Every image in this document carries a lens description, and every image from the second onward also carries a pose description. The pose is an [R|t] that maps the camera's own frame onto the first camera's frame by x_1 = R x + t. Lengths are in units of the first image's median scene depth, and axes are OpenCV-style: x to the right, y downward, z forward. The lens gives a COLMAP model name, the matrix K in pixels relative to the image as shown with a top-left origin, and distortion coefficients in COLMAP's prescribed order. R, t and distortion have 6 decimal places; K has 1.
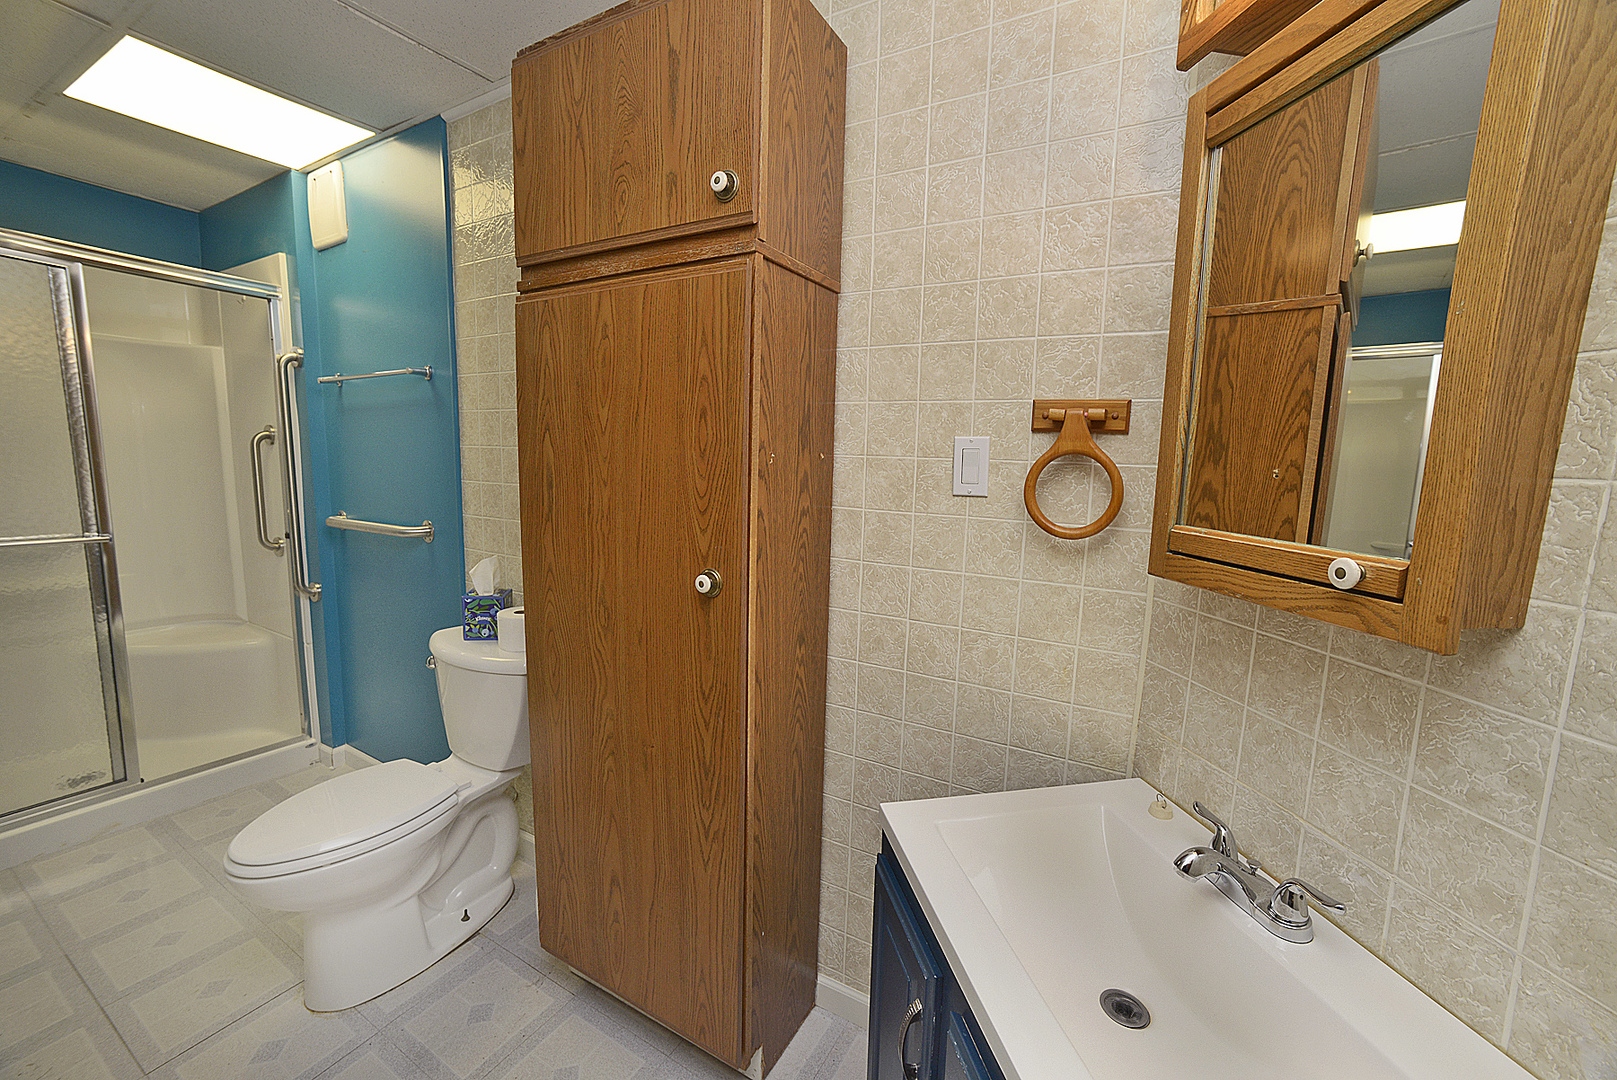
lens RADIAL K [[642.1, 0, 808.2], [0, 642.1, 537.3], [0, 0, 1]] dist [-0.002196, 0.001219]
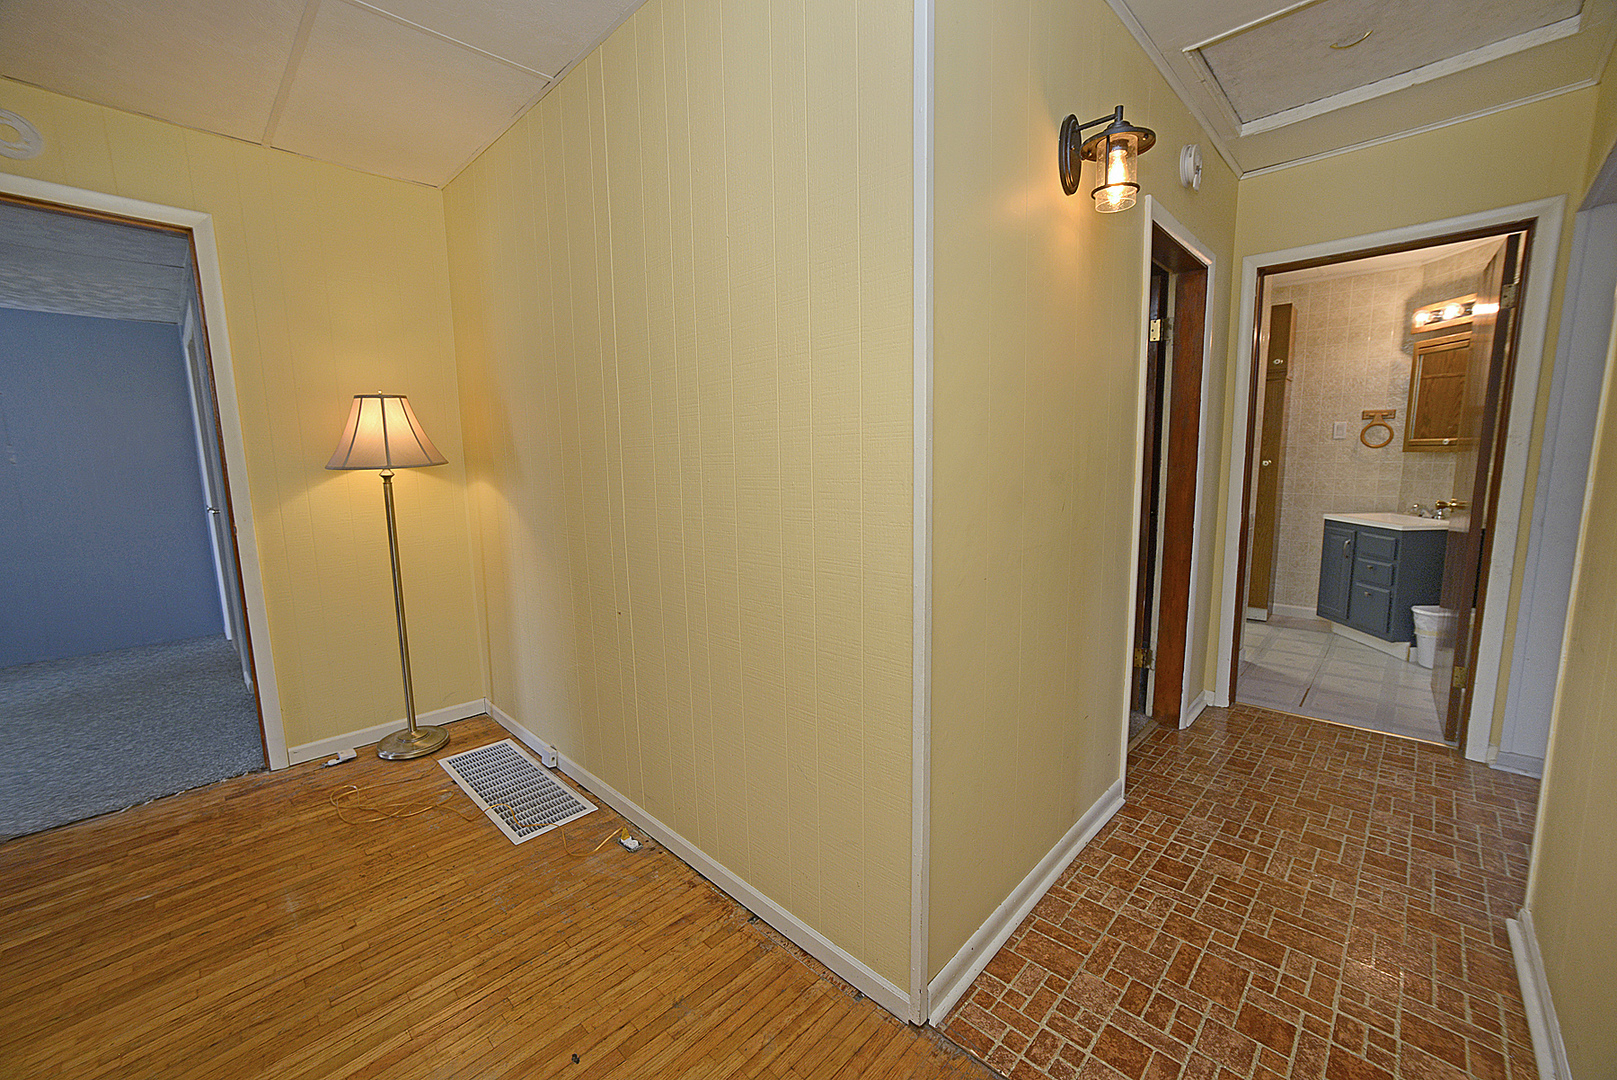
lens RADIAL K [[642.1, 0, 807.4], [0, 642.1, 548.2], [0, 0, 1]] dist [-0.002196, 0.001219]
pose [[0.968793, -0.006548, -0.247784, -1.853579], [0.010015, 0.999869, 0.012737, 0.502201], [0.247668, -0.014821, 0.968732, -3.402536]]
